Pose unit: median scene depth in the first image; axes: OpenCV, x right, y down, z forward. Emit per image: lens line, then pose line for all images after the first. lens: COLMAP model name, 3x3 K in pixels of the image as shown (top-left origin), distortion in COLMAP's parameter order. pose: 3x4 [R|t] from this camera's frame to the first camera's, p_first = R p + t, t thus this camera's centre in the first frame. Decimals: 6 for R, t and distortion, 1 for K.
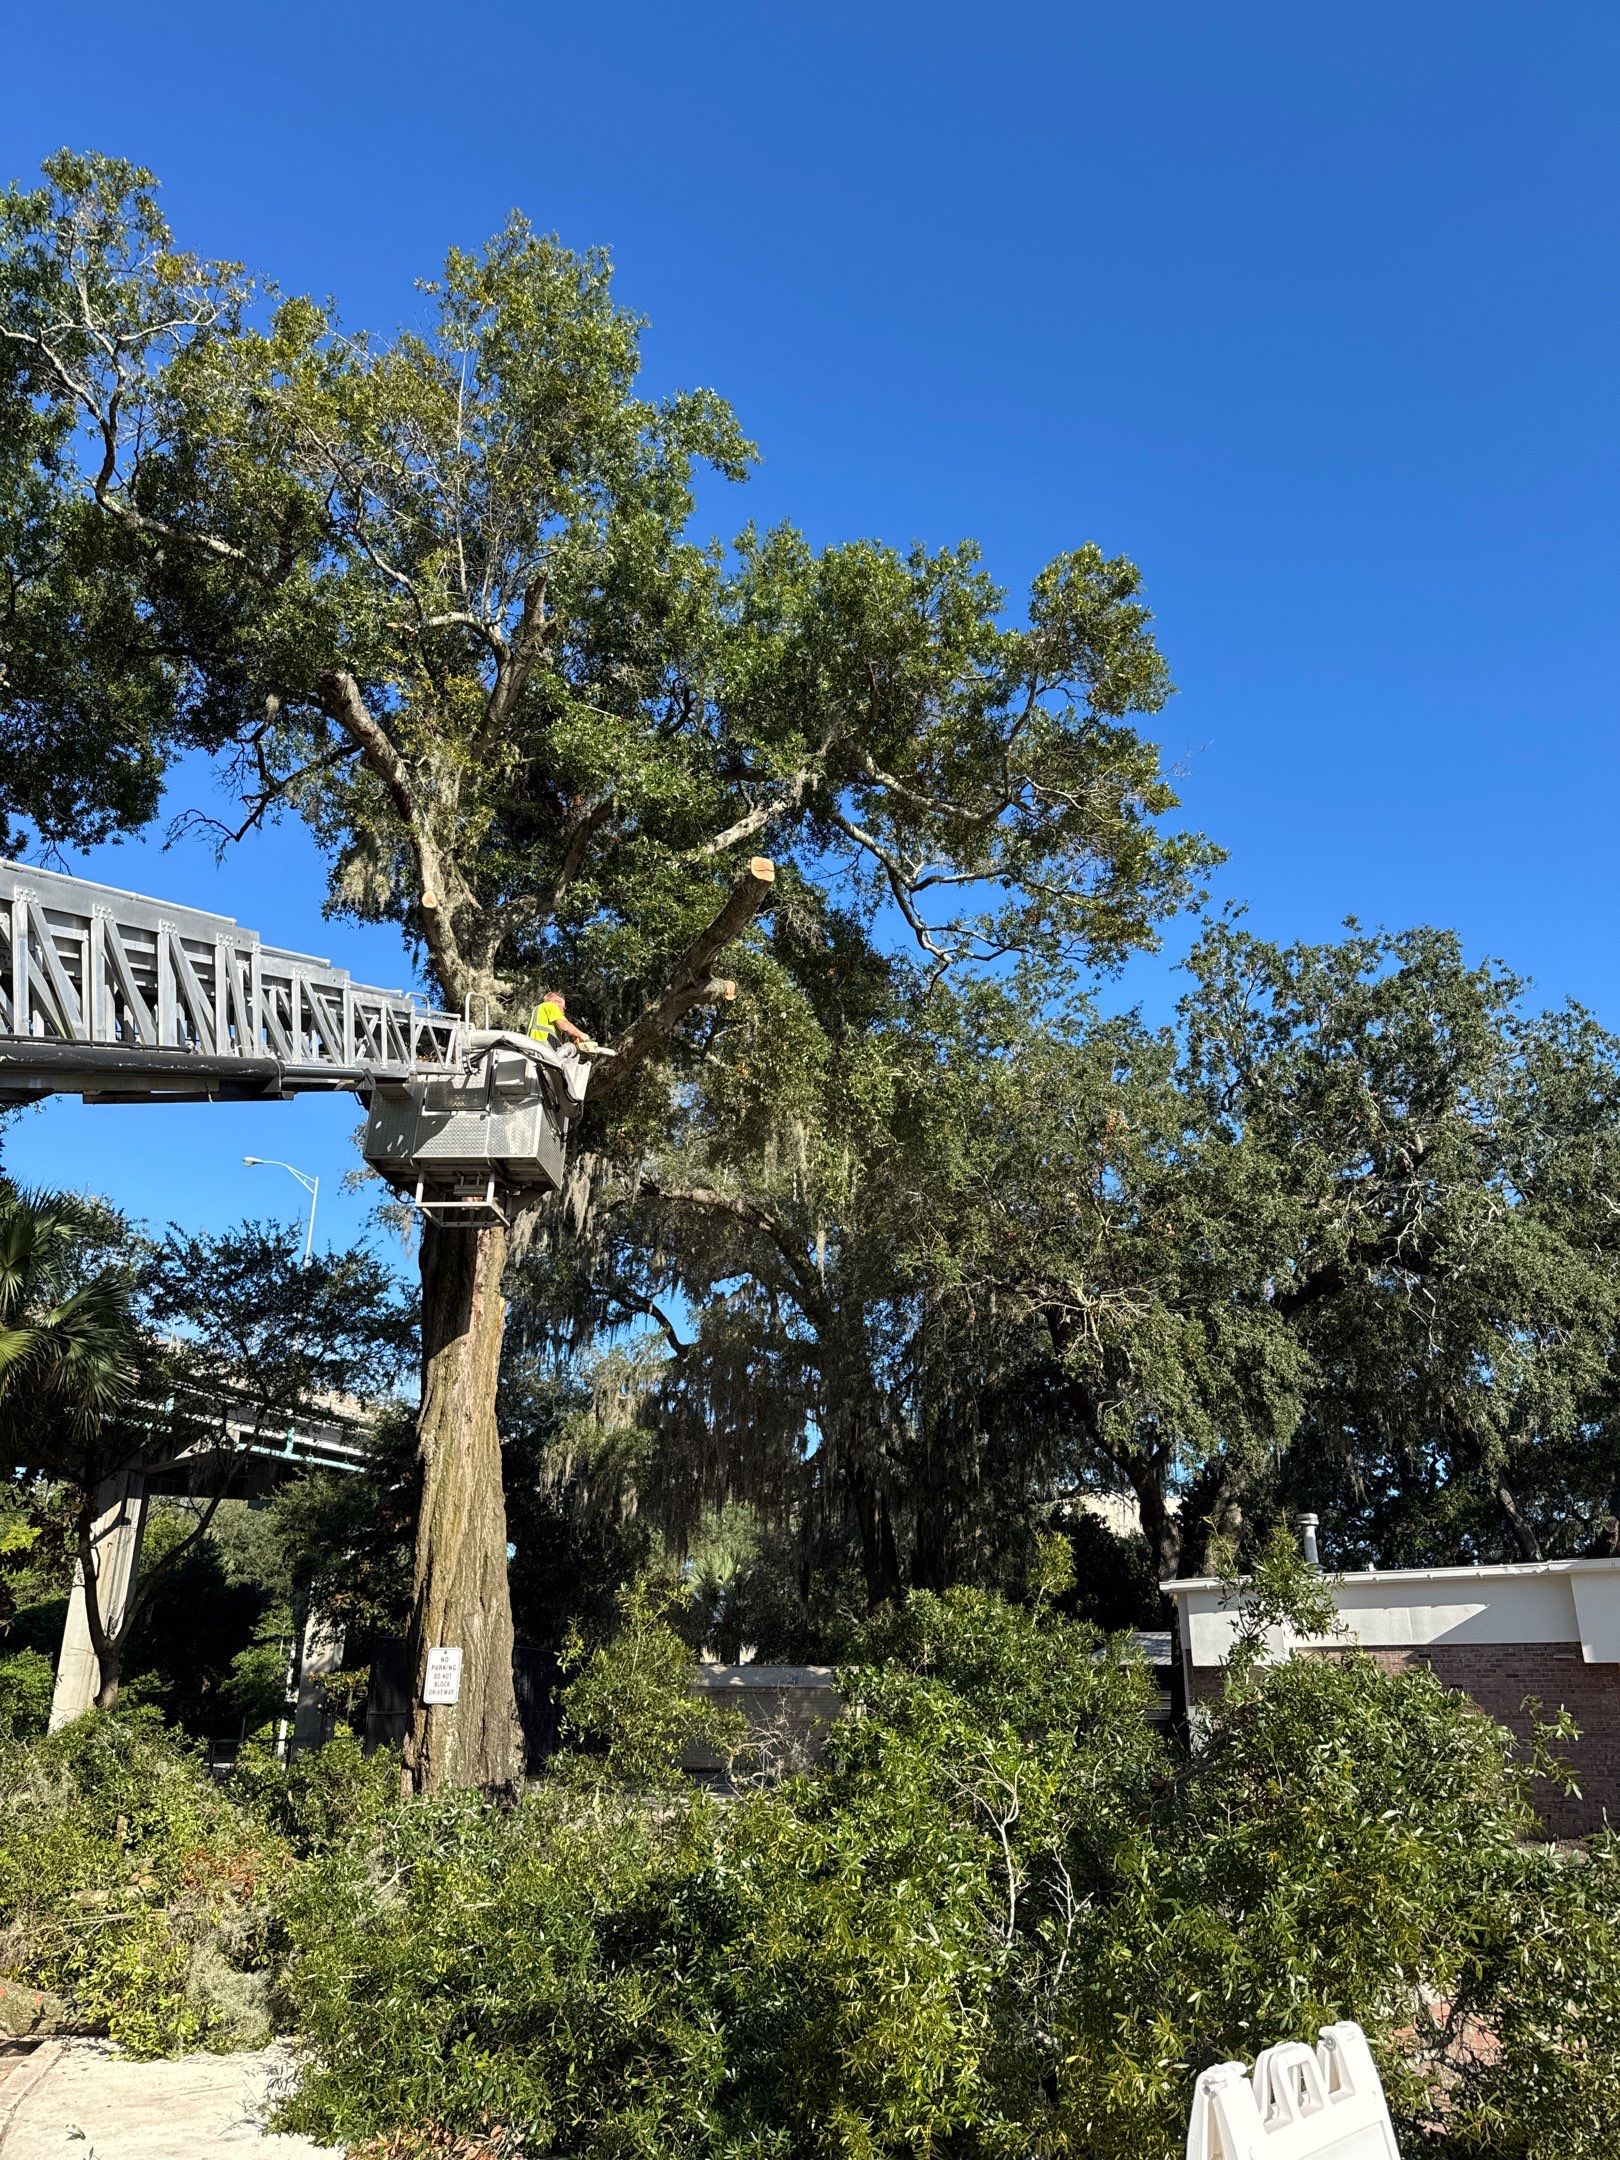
lens RADIAL K [[1507.1, 0, 823.2], [0, 1507.1, 1078.7], [0, 0, 1]] dist [0.084839, -0.106263]
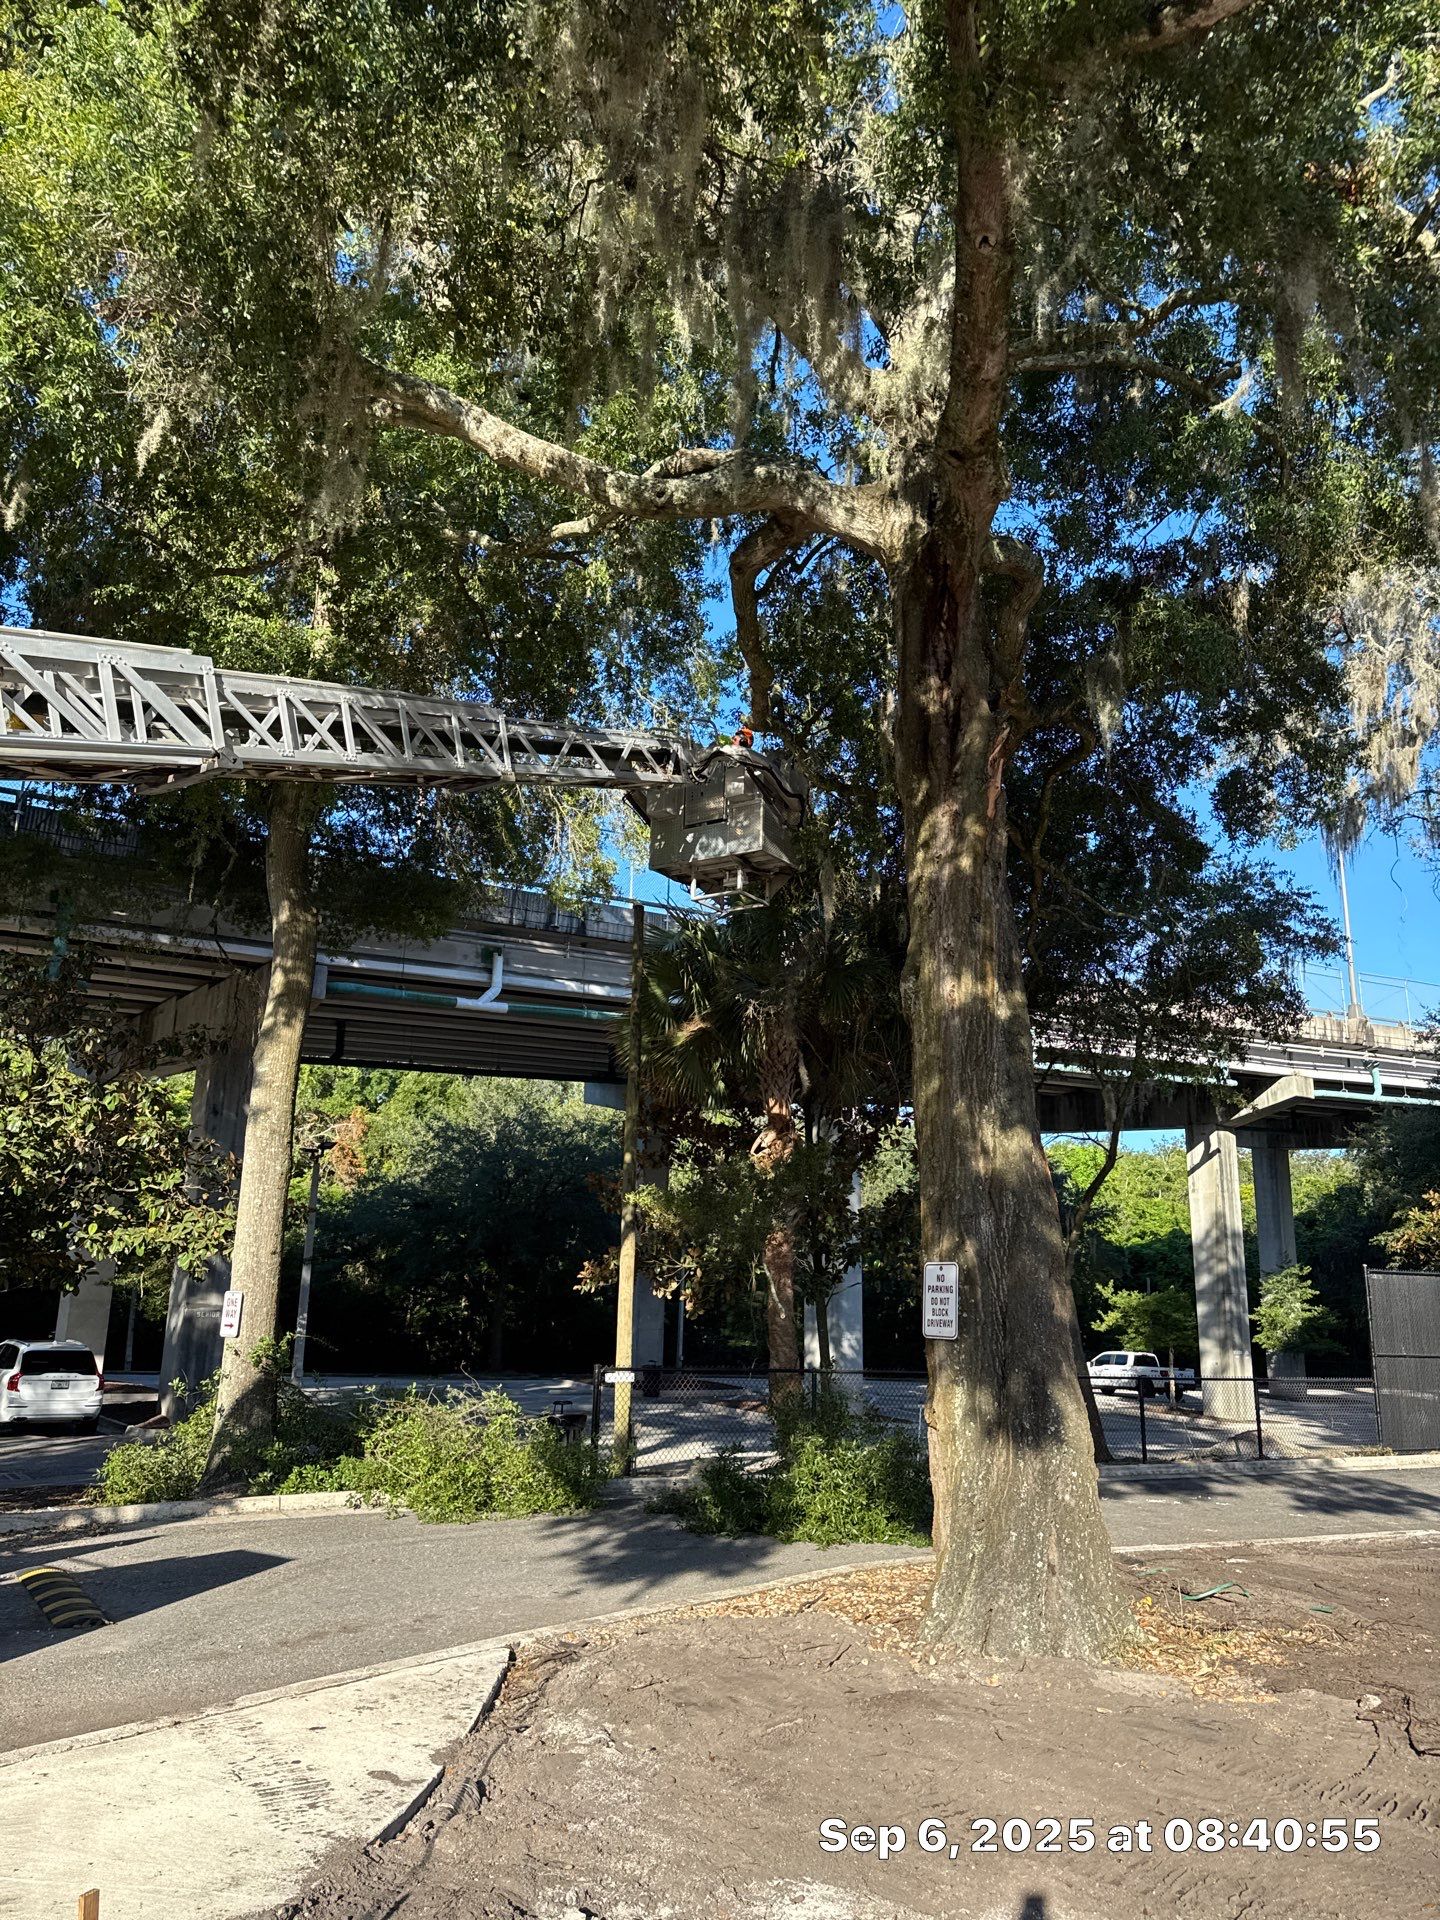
lens RADIAL K [[1339.6, 0, 701.2], [0, 1339.6, 974.4], [0, 0, 1]] dist [0.084839, -0.106263]
pose [[0.633709, -0.173036, -0.753970, 0.087745], [0.266871, 0.963727, 0.003129, 0.107470], [0.726080, -0.203196, 0.656901, 0.271063]]
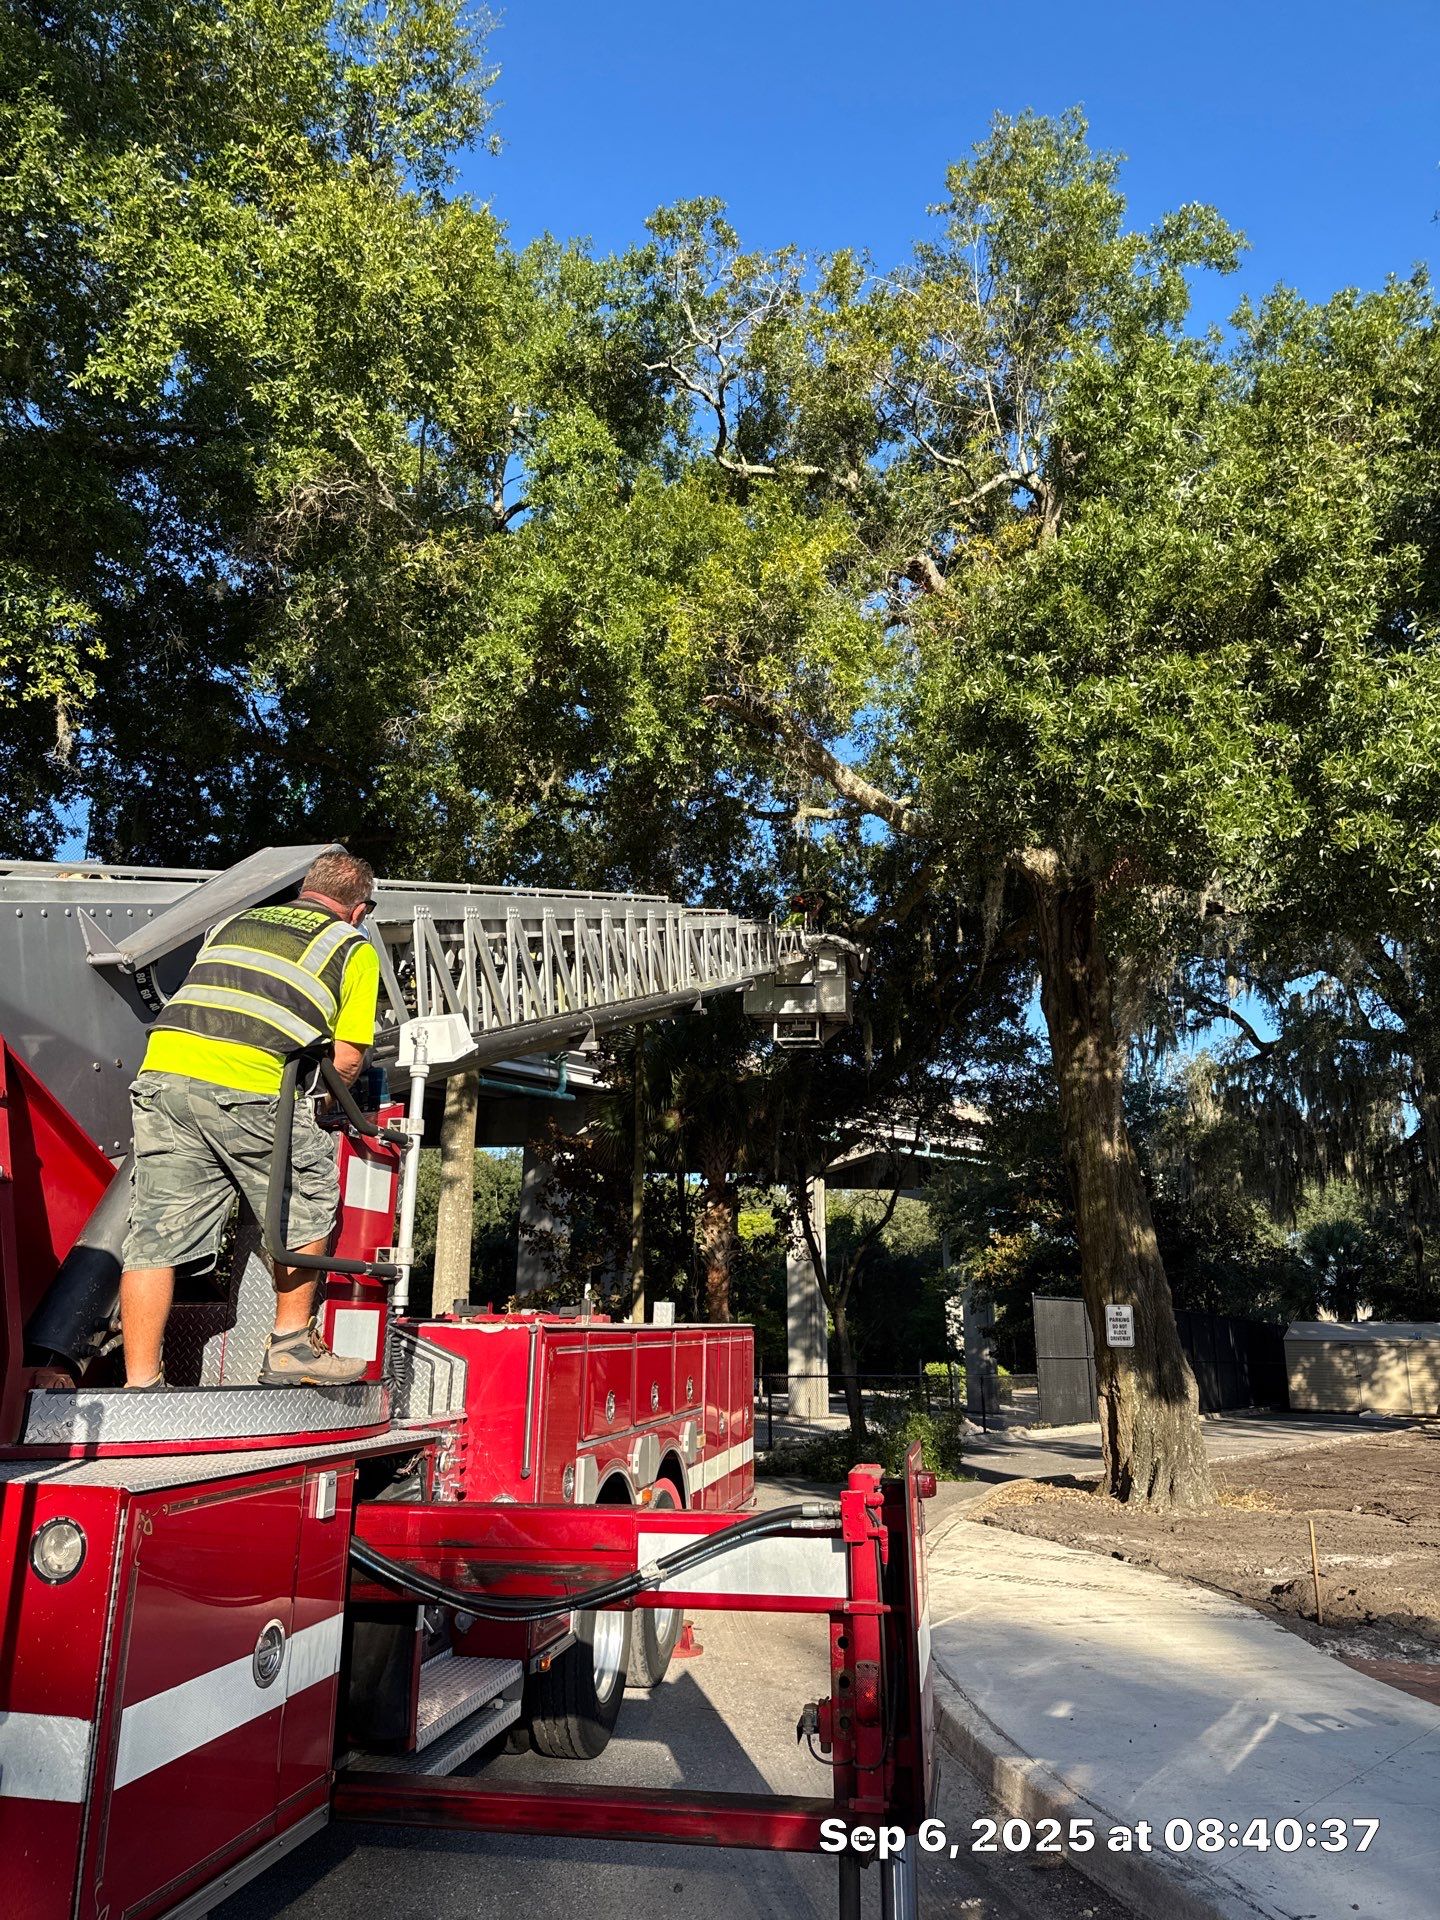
lens RADIAL K [[1339.6, 0, 710.8], [0, 1339.6, 971.1], [0, 0, 1]] dist [0.084839, -0.106263]
pose [[0.886835, -0.115491, -0.447420, -0.005200], [0.165591, 0.983385, 0.074383, -0.020692], [0.431396, -0.140055, 0.891225, -0.057651]]
